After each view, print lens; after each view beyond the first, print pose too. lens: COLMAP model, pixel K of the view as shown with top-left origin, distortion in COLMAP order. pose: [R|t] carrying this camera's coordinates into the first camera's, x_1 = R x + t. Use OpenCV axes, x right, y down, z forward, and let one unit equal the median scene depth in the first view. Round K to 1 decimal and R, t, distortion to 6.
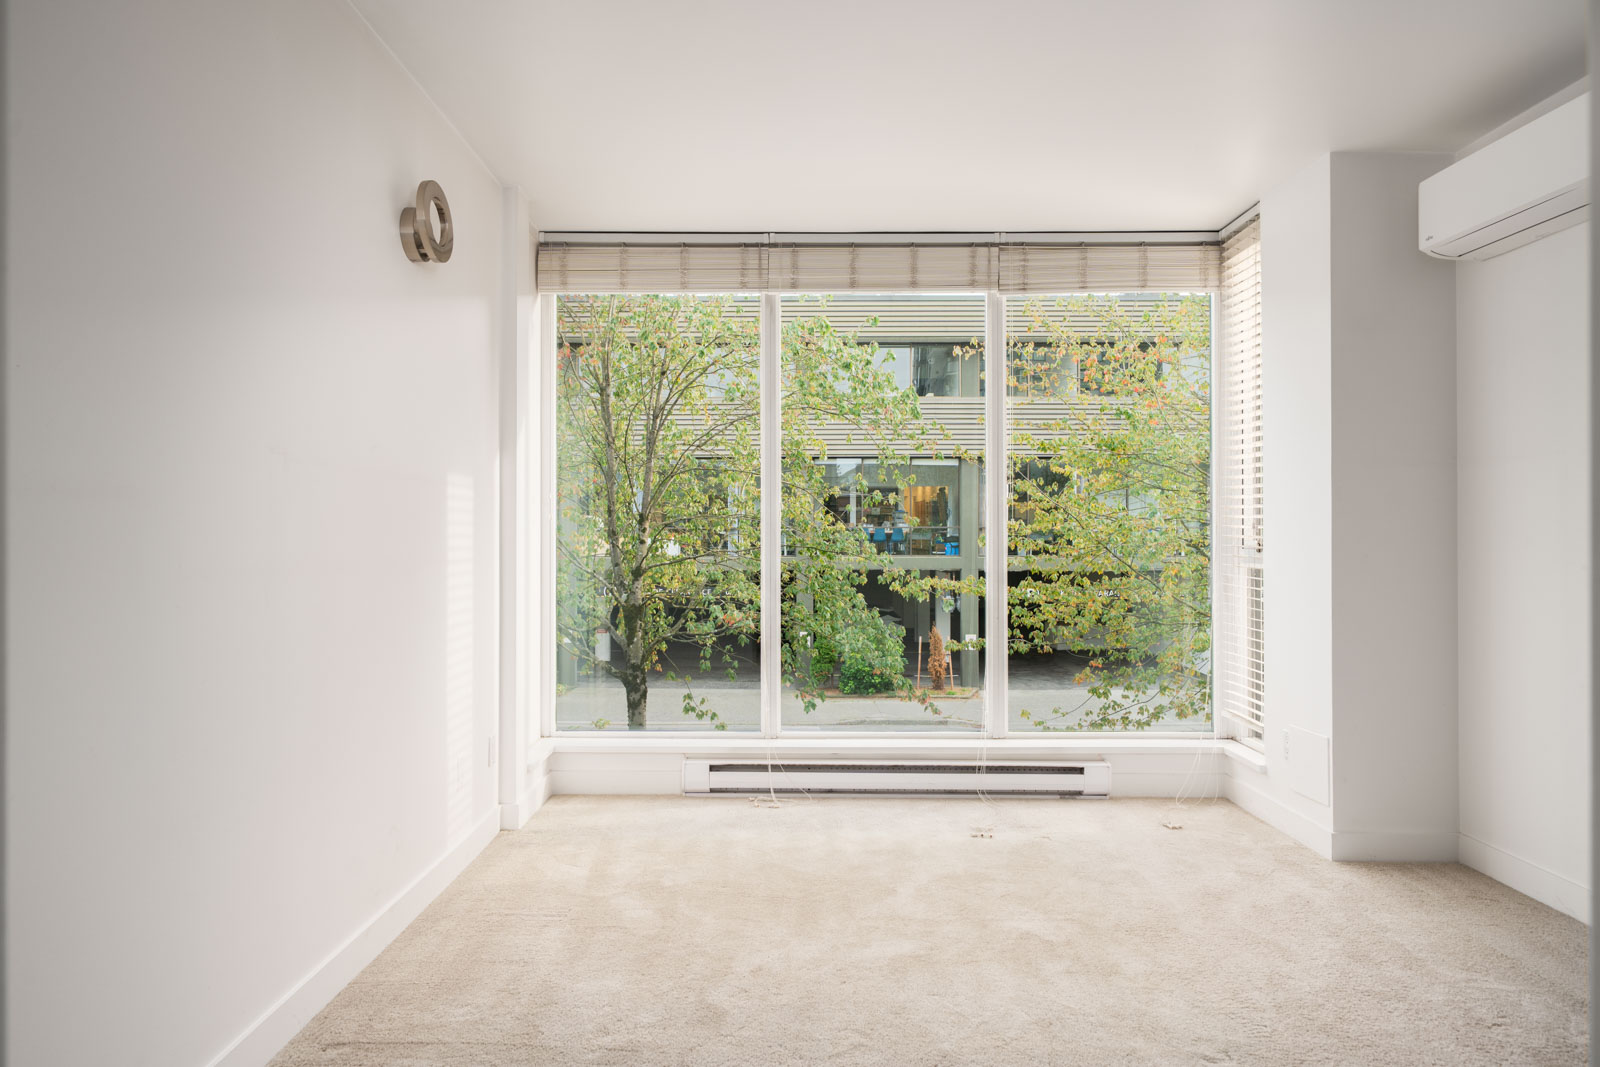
lens RADIAL K [[930.6, 0, 800.0], [0, 930.6, 533.5], [0, 0, 1]] dist [0.002324, -0.000346]
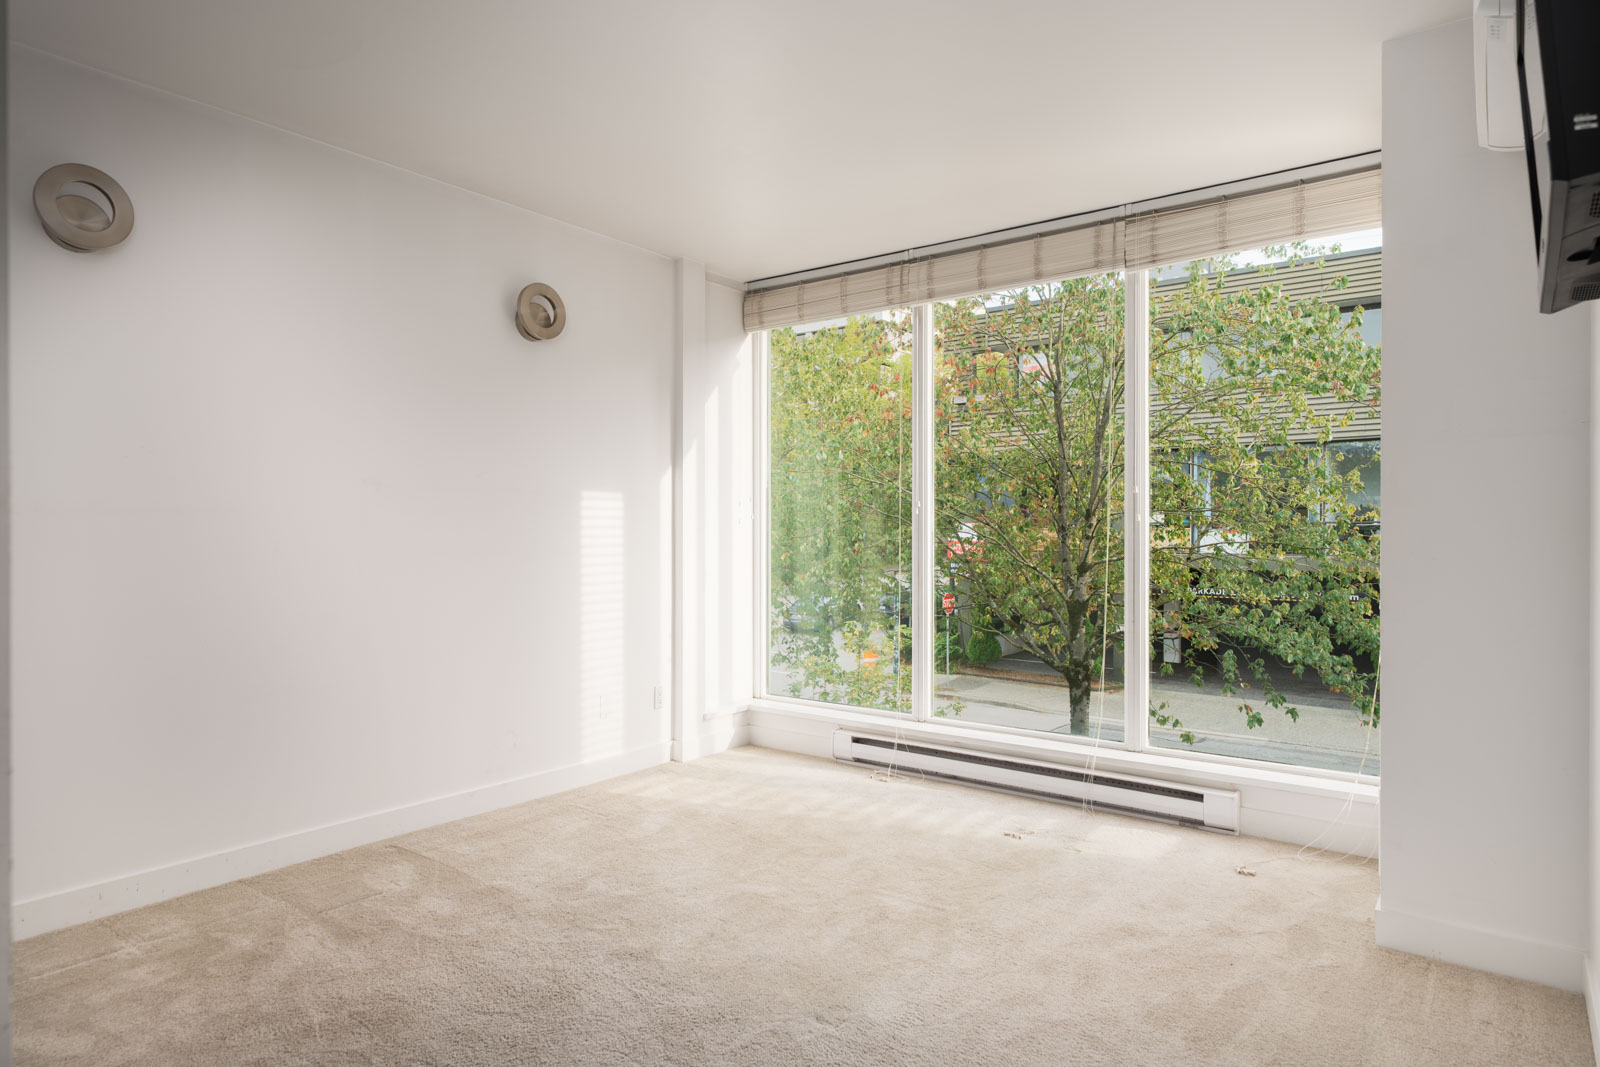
lens RADIAL K [[930.6, 0, 800.0], [0, 930.6, 533.5], [0, 0, 1]] dist [0.002324, -0.000346]
pose [[0.802436, 0.001250, -0.596737, 0.521701], [0.001664, 0.999989, 0.004333, -0.000664], [0.596736, -0.004470, 0.802425, 0.063142]]
